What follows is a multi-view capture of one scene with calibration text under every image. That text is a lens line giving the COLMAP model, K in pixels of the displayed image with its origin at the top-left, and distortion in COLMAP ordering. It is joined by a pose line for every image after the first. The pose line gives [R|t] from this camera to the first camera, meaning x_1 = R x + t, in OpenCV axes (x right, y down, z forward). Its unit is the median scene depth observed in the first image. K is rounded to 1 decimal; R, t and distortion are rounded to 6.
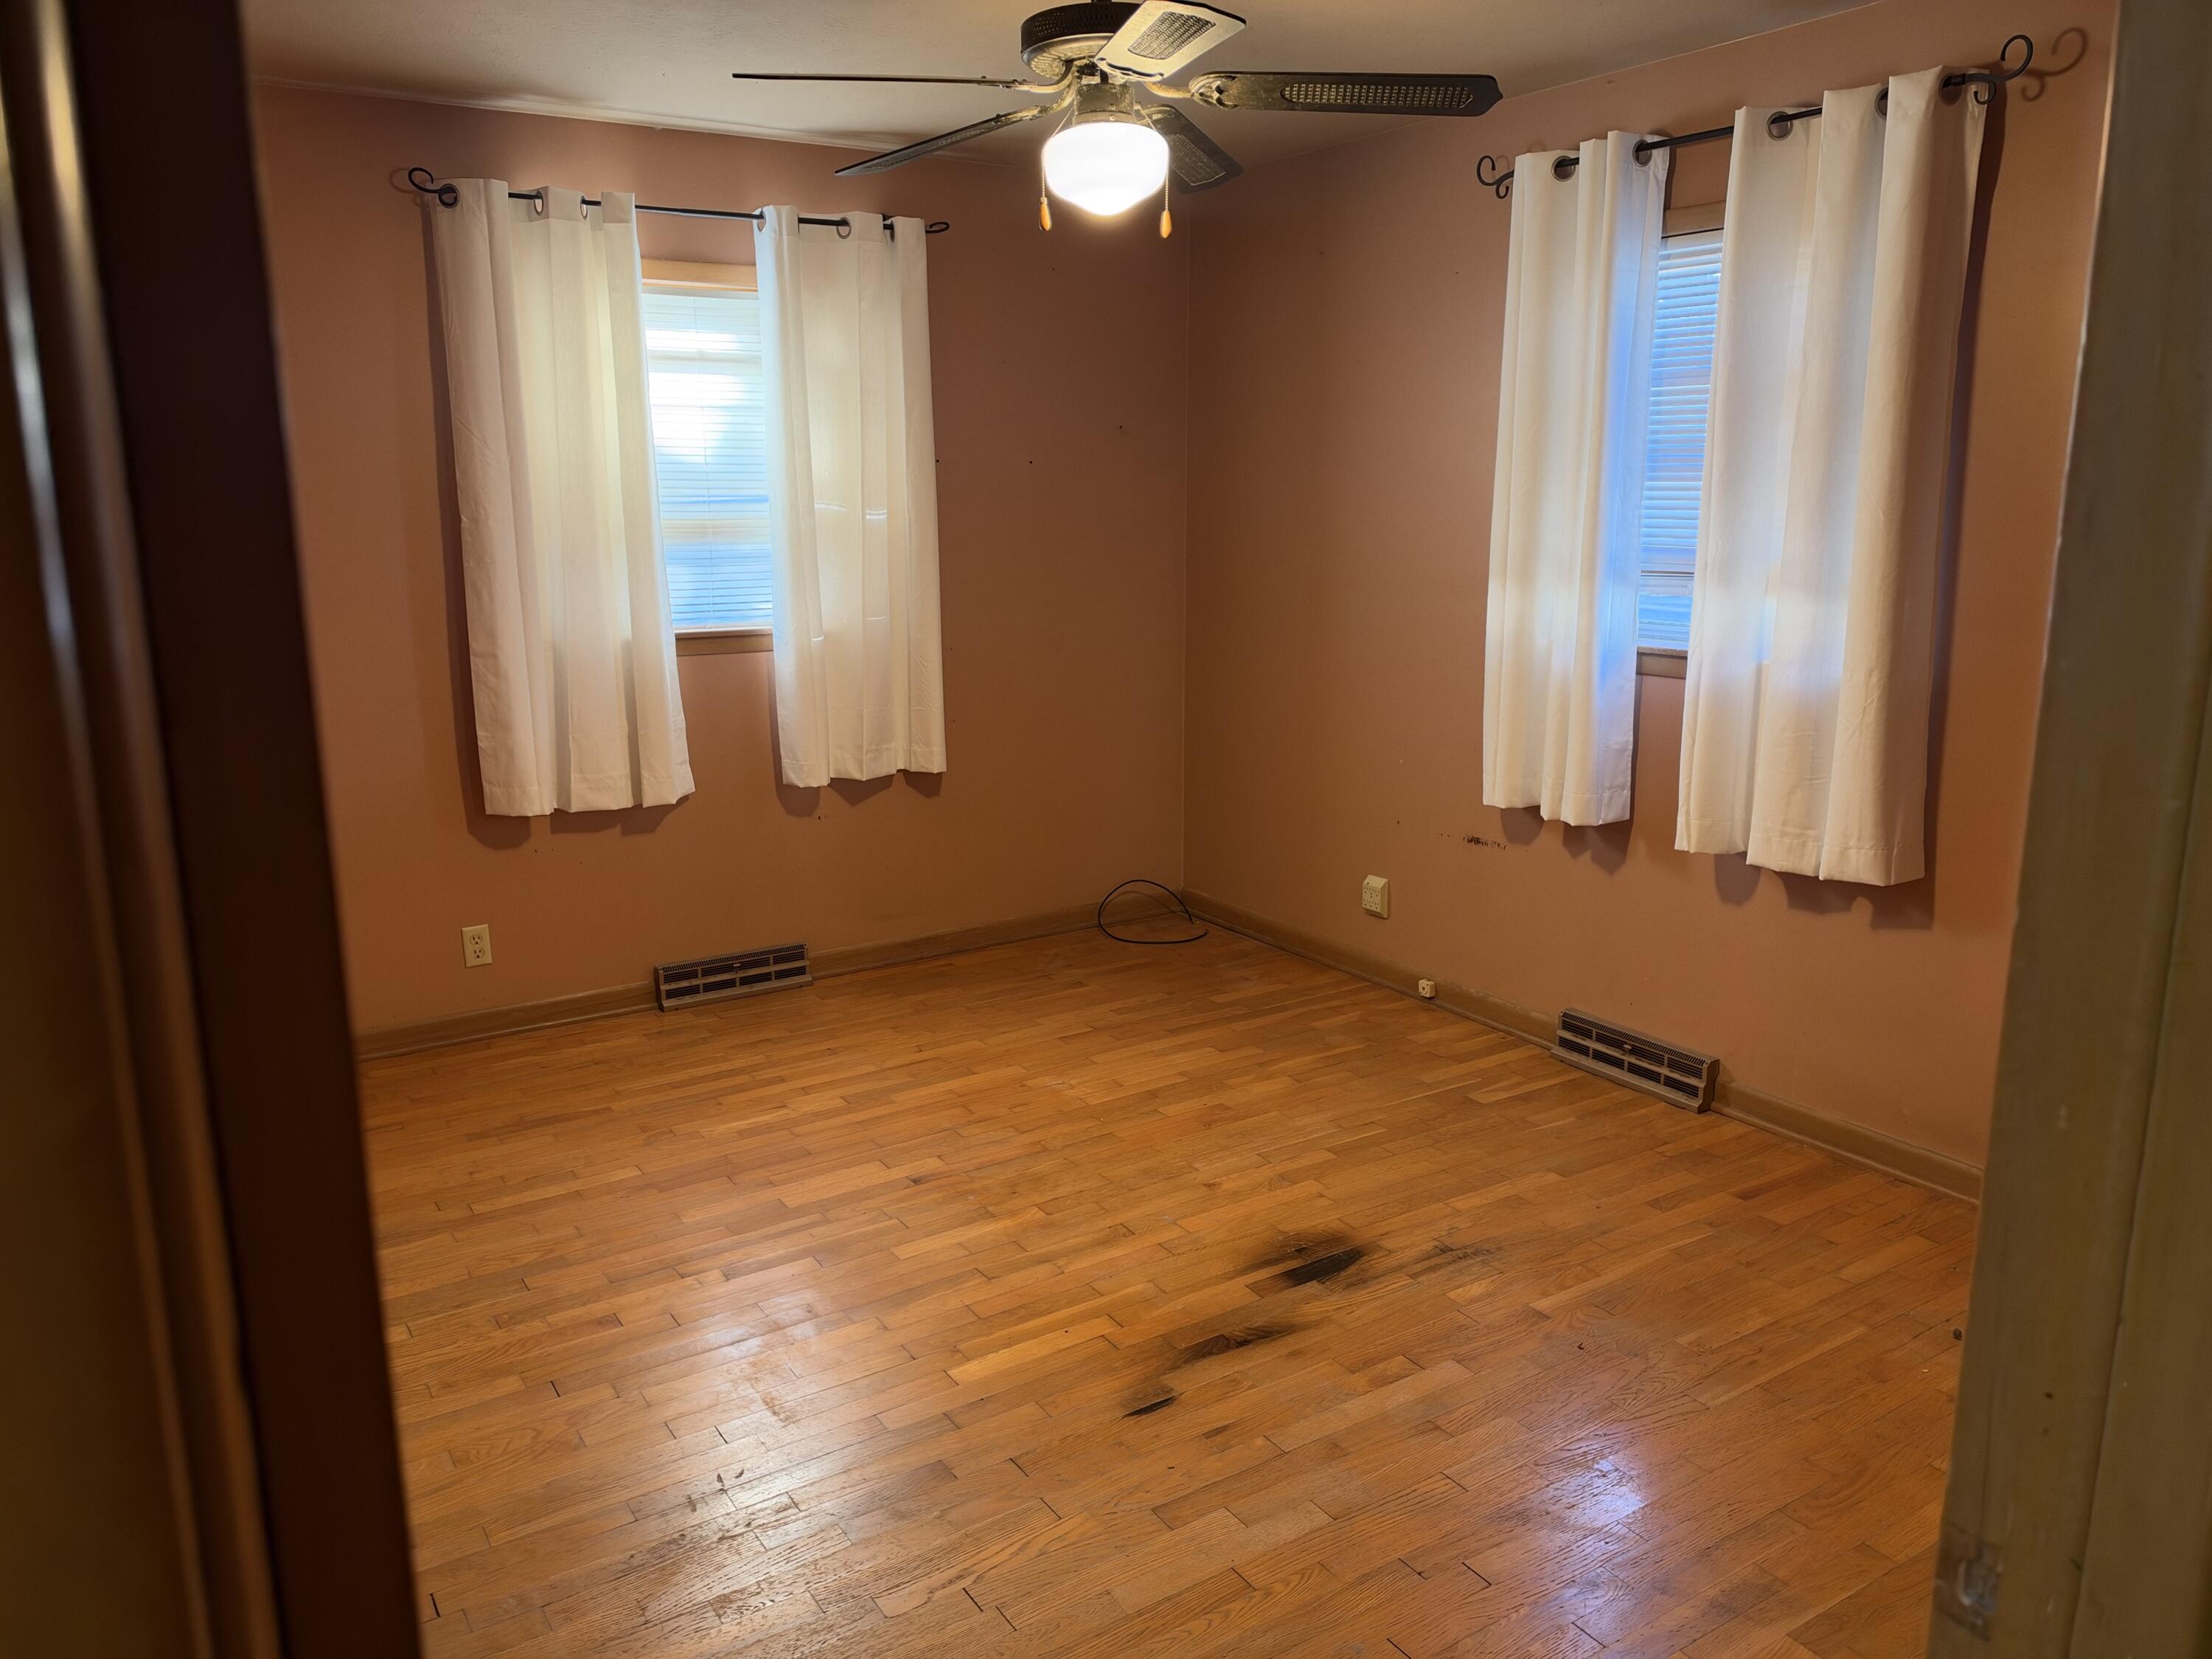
lens RADIAL K [[1546.2, 0, 1106.0], [0, 1546.2, 829.5], [0, 0, 1]] dist [0.162534, -0.197627]
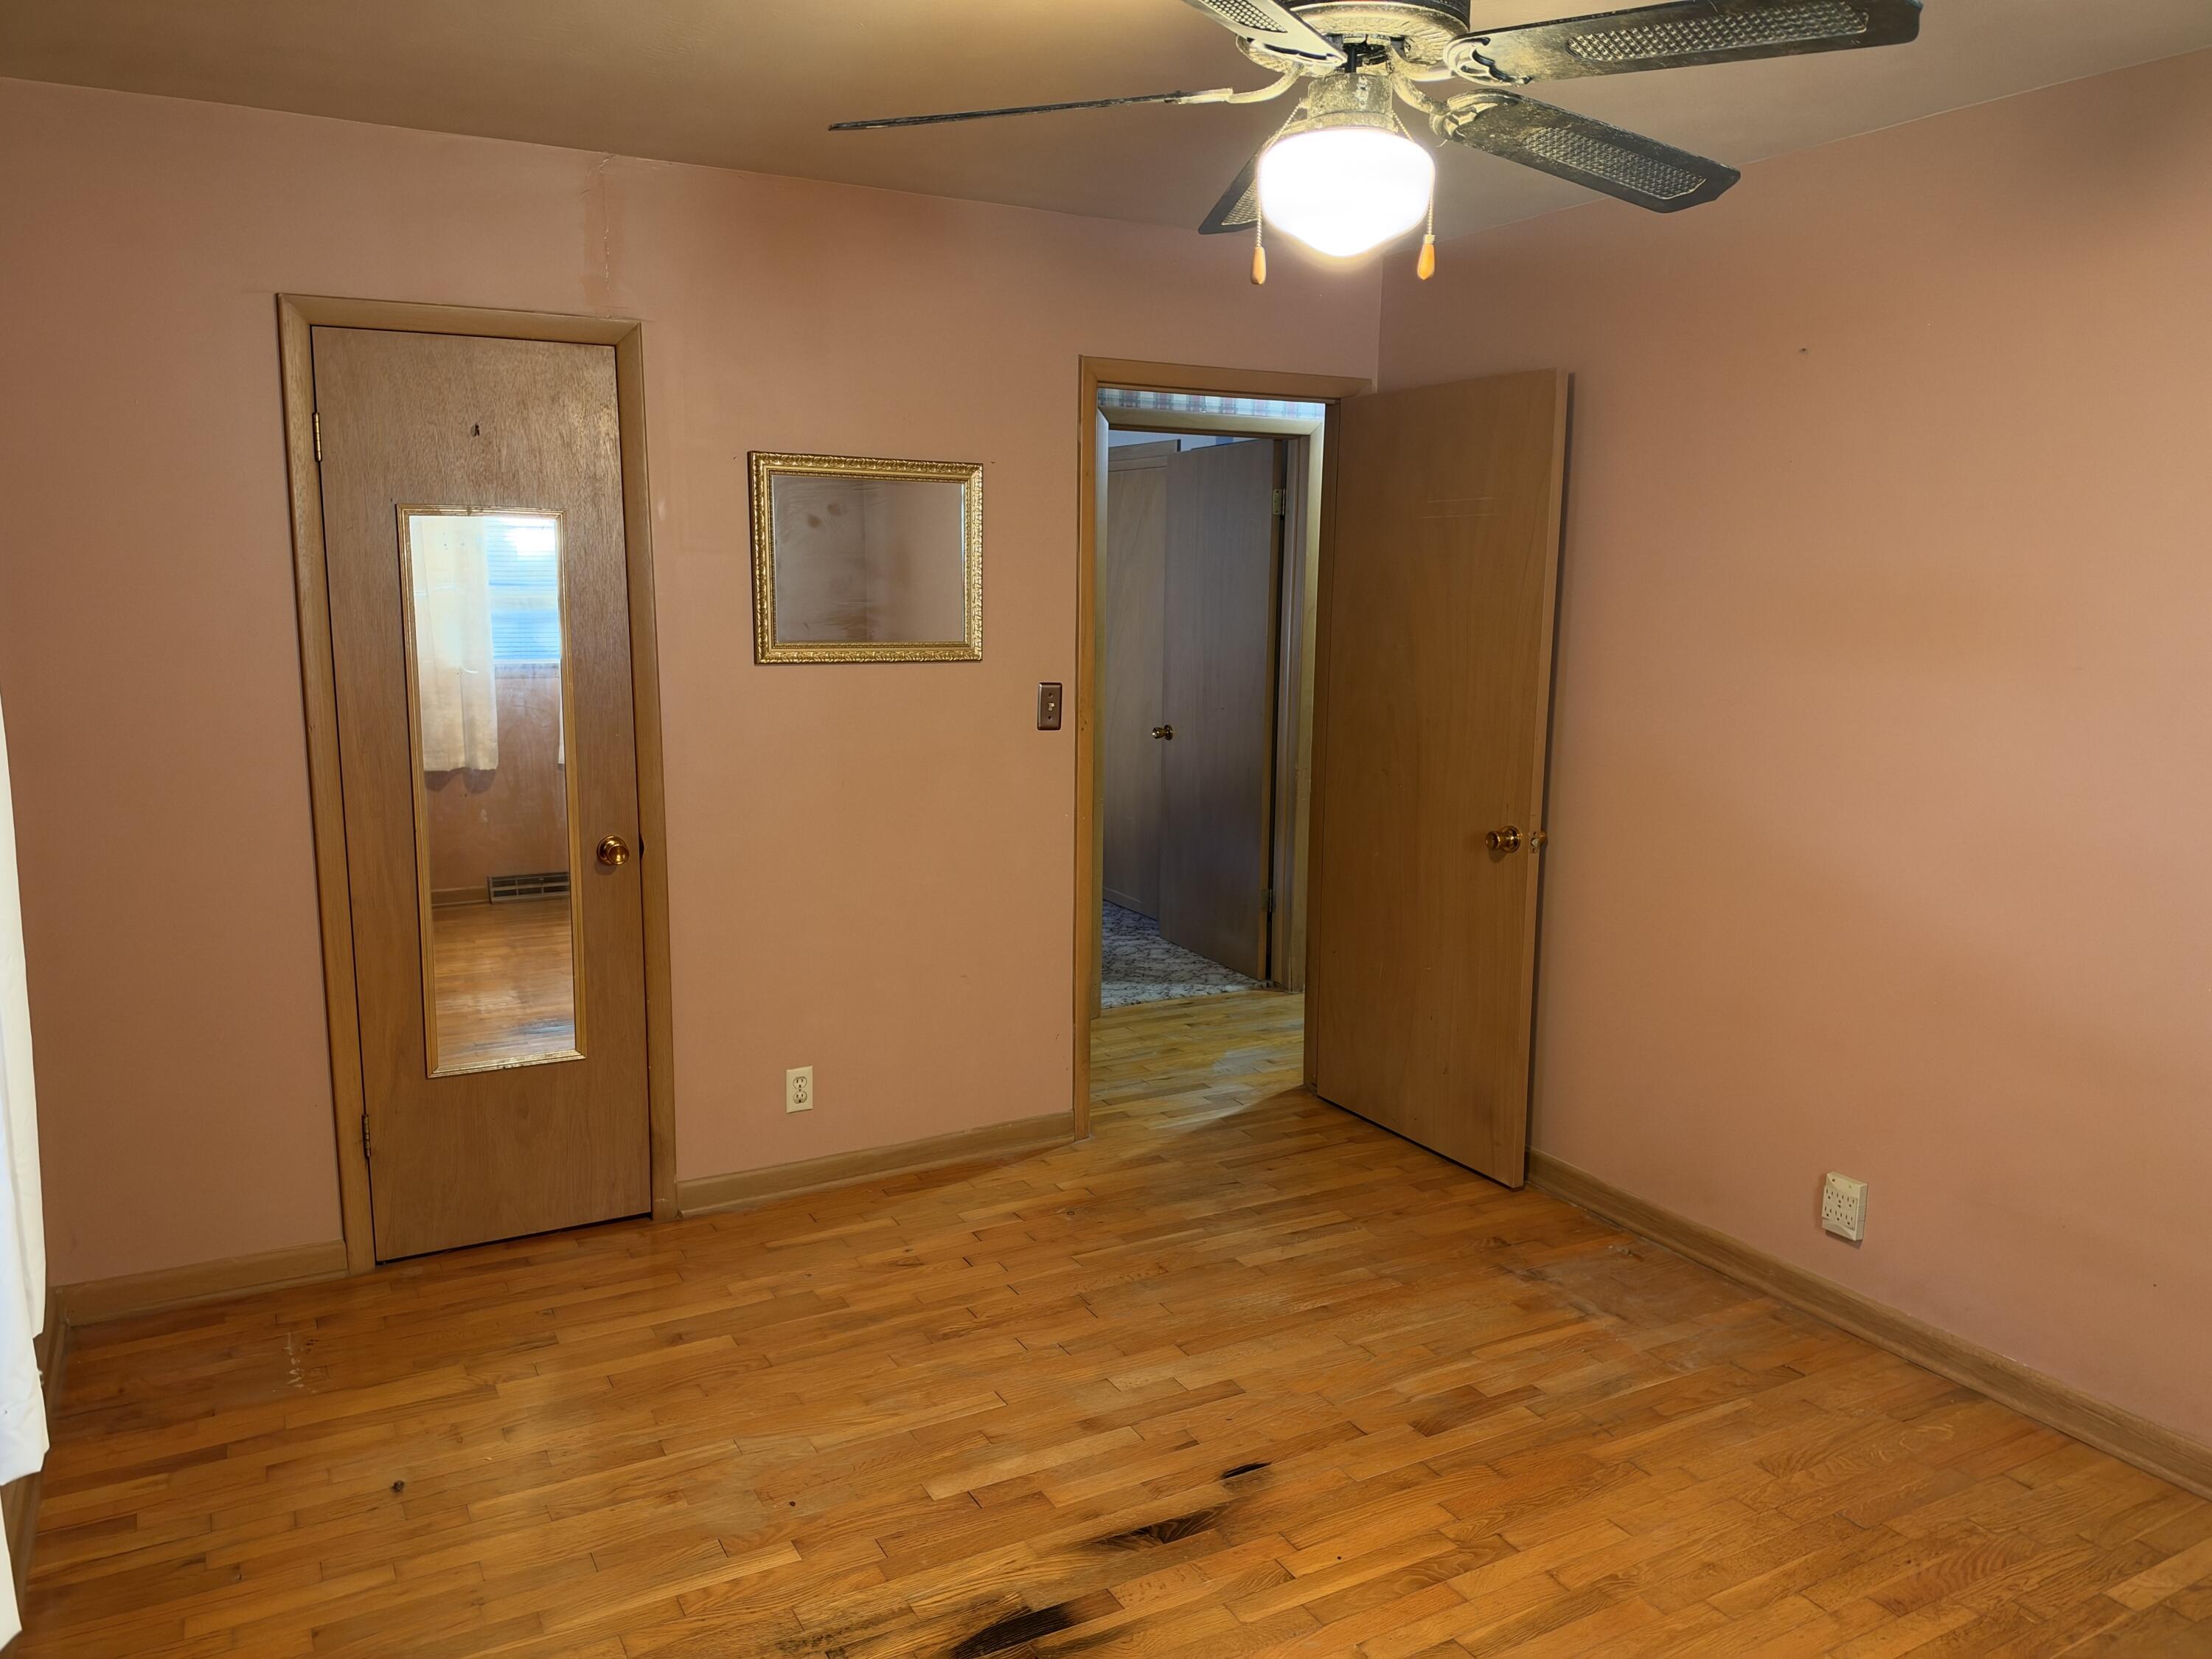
lens RADIAL K [[1546.2, 0, 1106.0], [0, 1546.2, 829.5], [0, 0, 1]] dist [0.162534, -0.197627]
pose [[-0.997466, -0.020070, 0.068256, 0.053165], [0.008906, 0.916615, 0.399673, -0.415232], [-0.070585, 0.399268, -0.914113, 1.665990]]
